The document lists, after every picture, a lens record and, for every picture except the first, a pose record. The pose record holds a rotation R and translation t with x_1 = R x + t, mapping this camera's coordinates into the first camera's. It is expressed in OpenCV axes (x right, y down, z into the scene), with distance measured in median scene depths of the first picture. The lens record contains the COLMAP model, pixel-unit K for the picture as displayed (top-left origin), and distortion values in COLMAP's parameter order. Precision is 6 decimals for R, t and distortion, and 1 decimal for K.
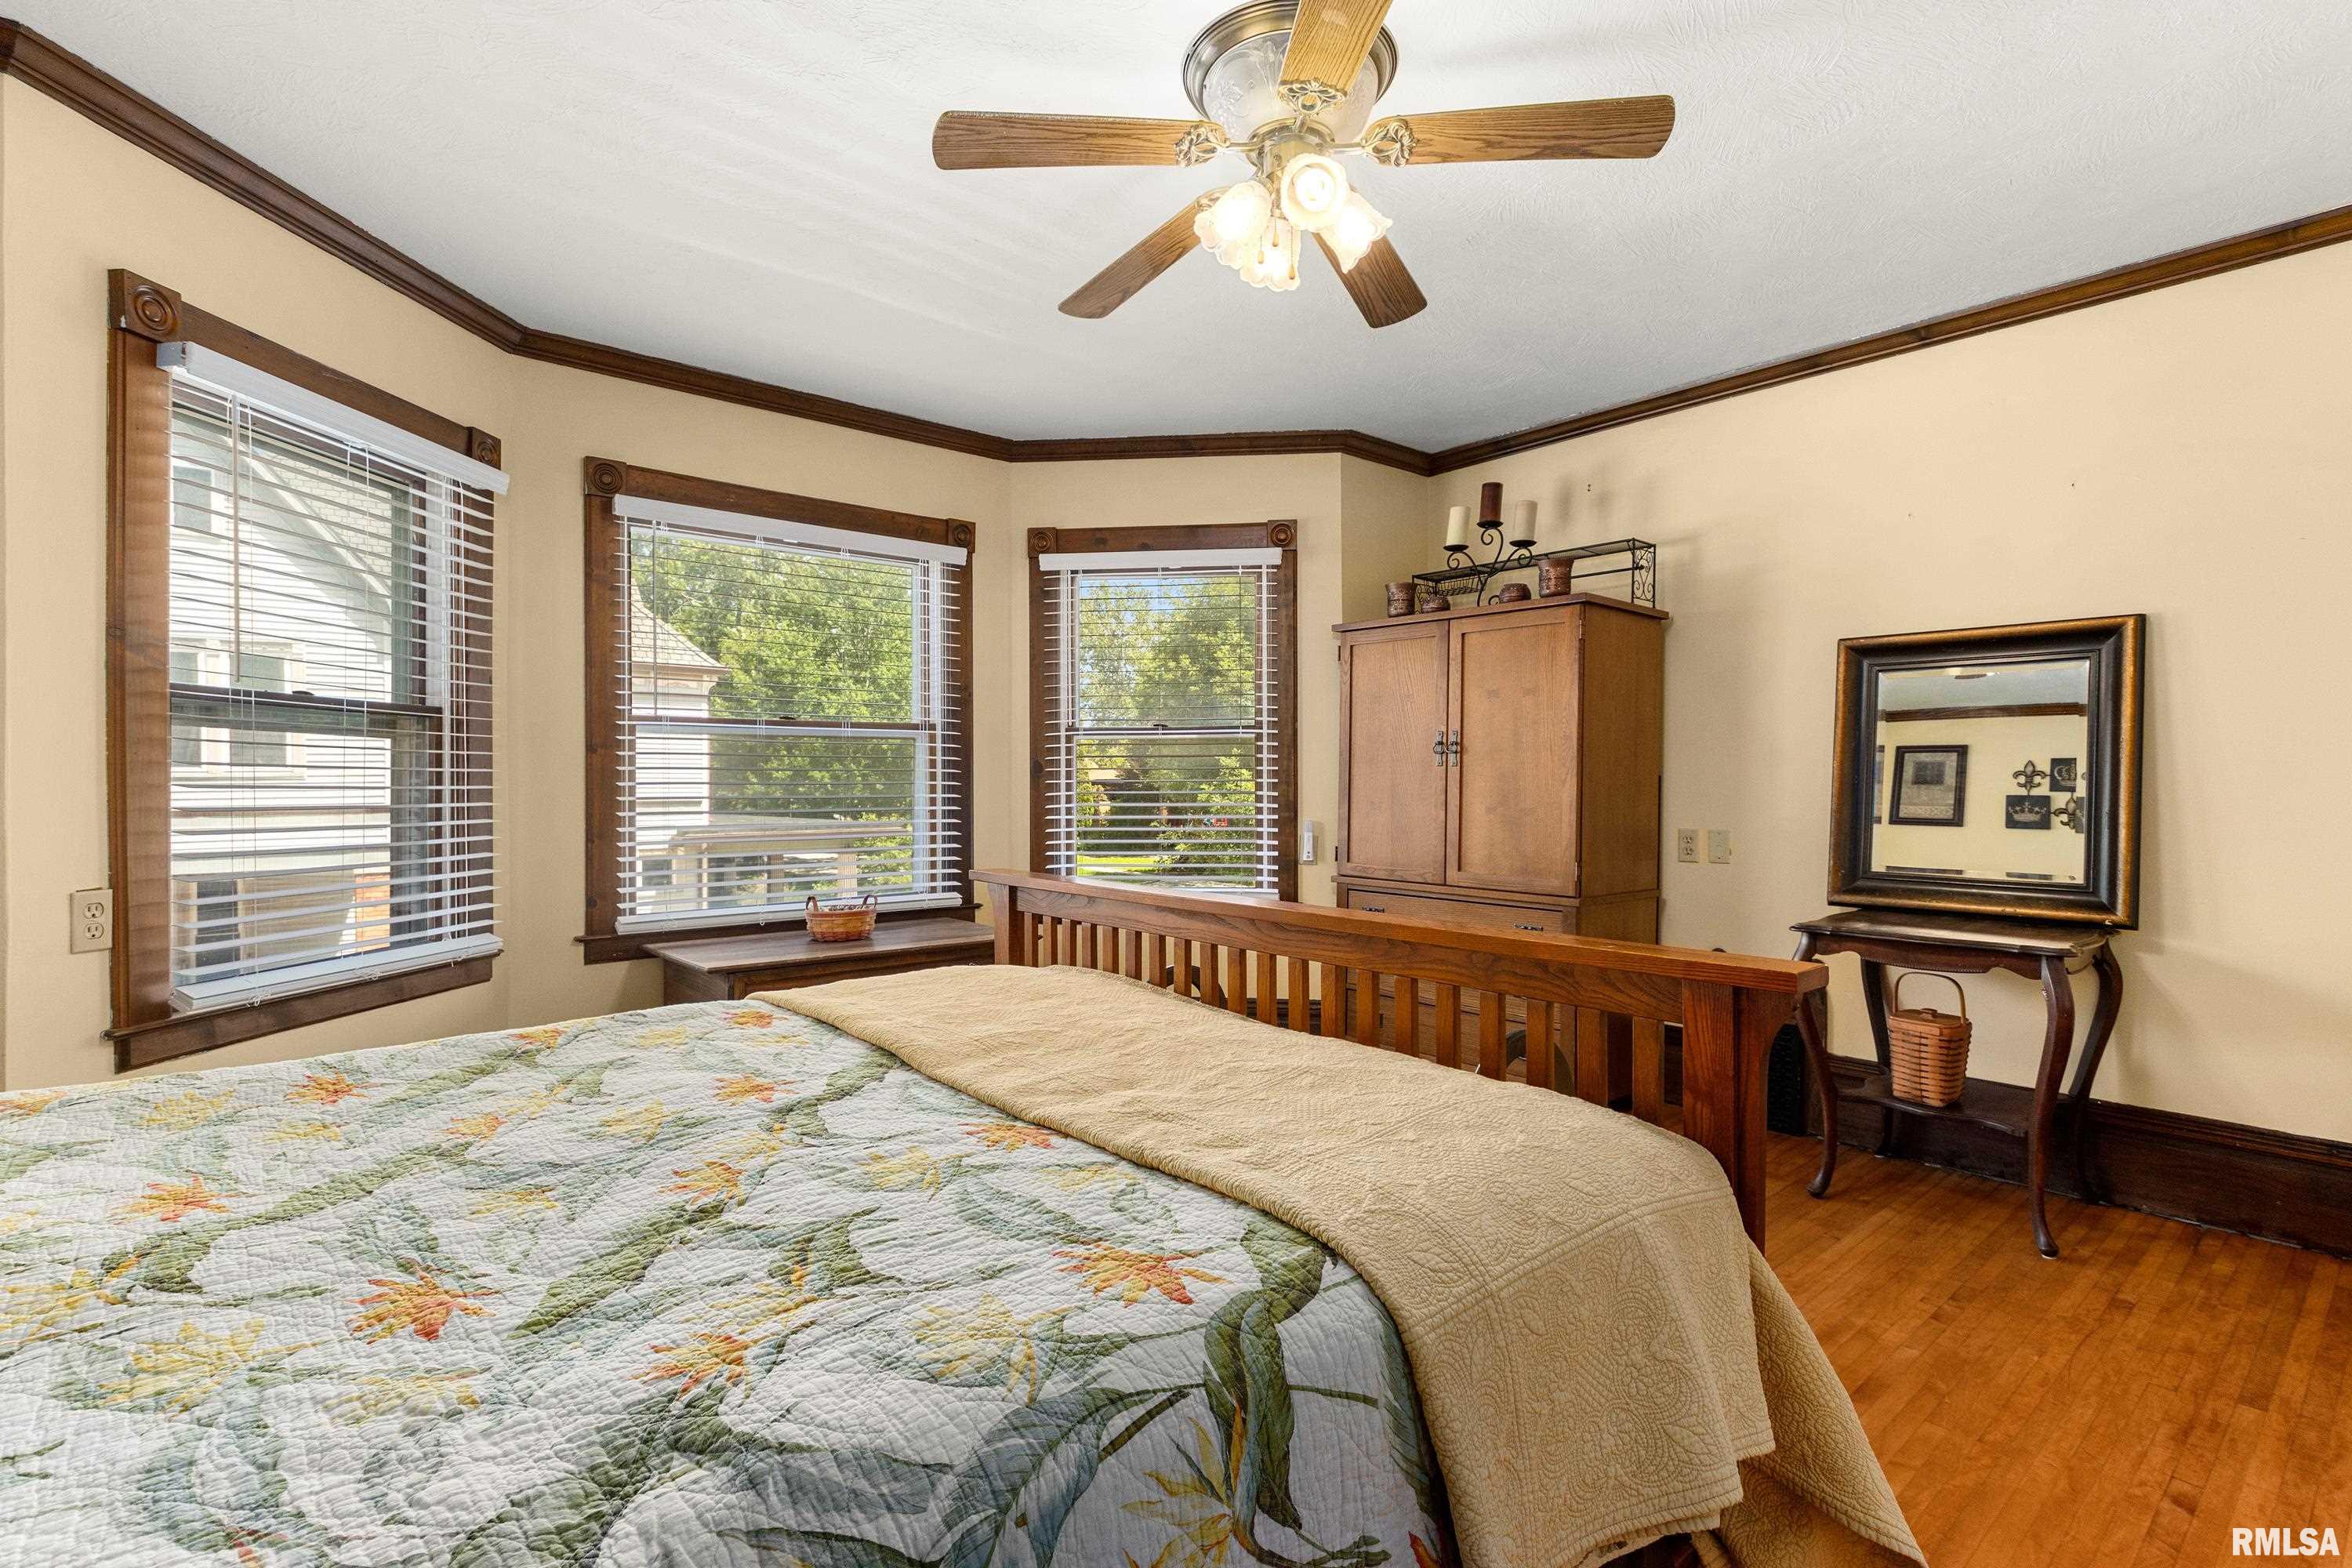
lens RADIAL K [[1102.8, 0, 1161.4], [0, 1102.8, 777.3], [0, 0, 1]] dist [-0.000472, -0.001884]
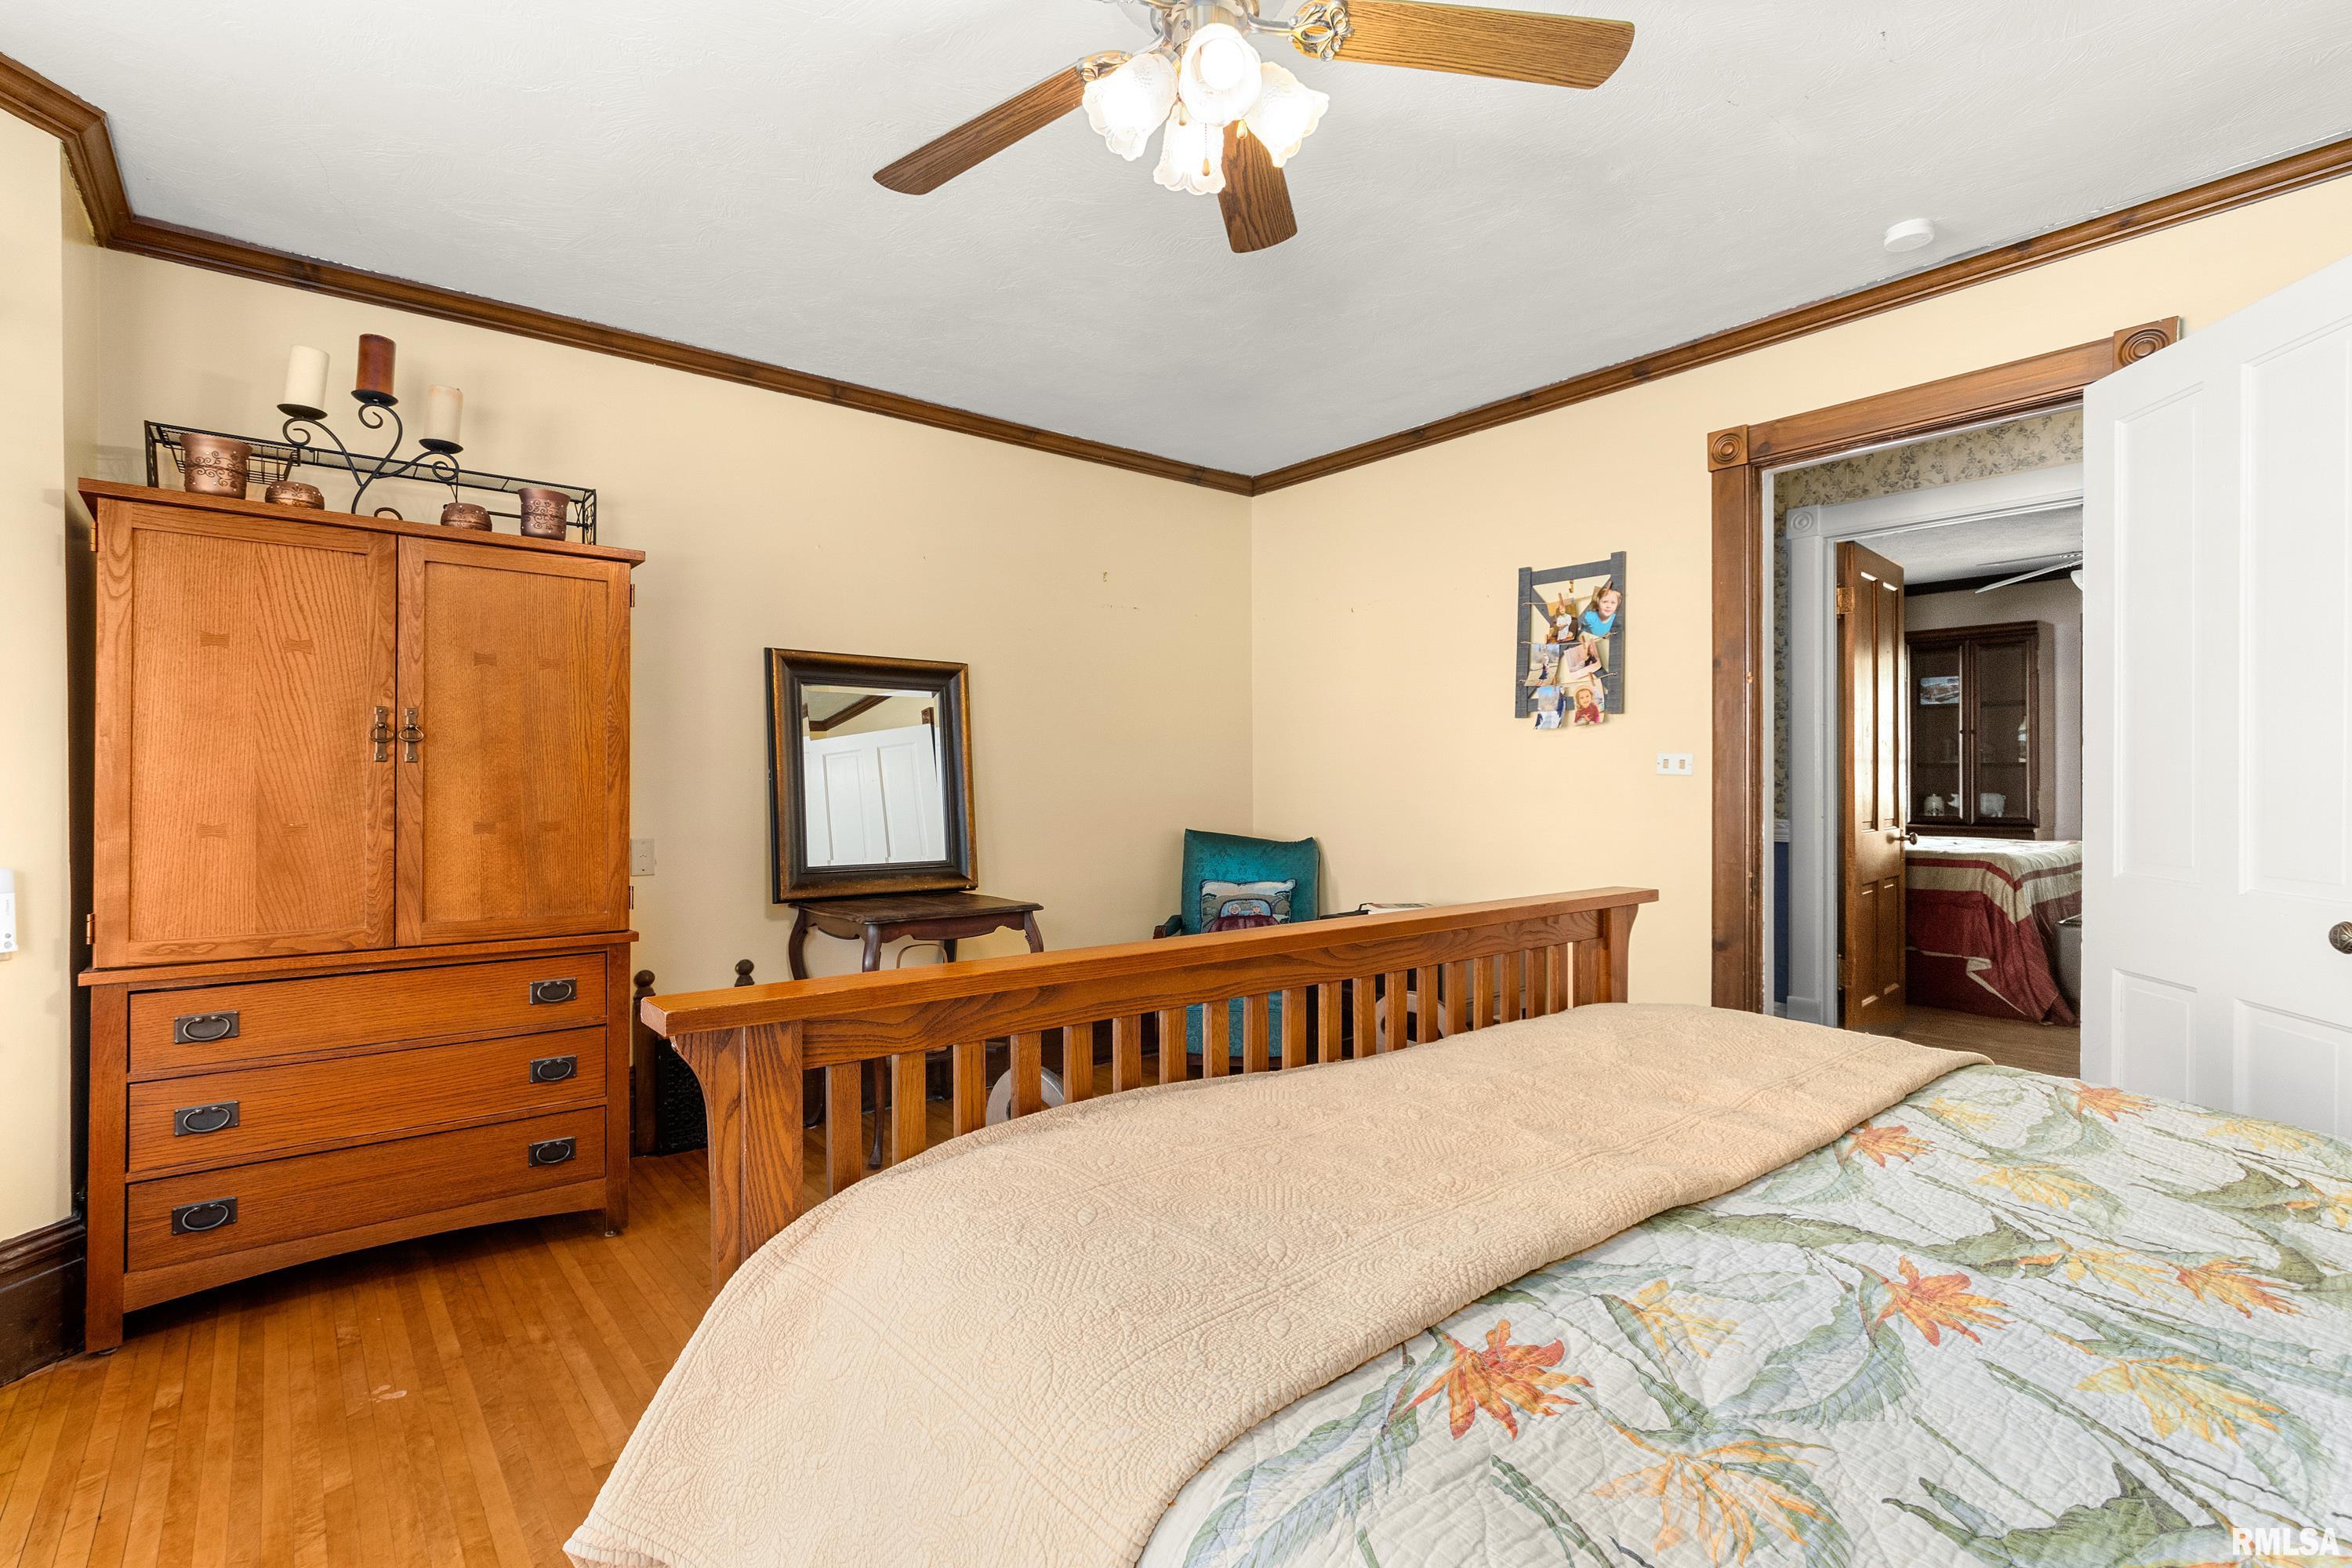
lens RADIAL K [[1102.8, 0, 1165.3], [0, 1102.8, 779.7], [0, 0, 1]] dist [-0.000472, -0.001884]
pose [[0.020034, 0.001510, 0.999798, -0.384884], [0.002426, 0.999996, -0.001559, 0.002051], [-0.999796, 0.002457, 0.020030, 0.556606]]
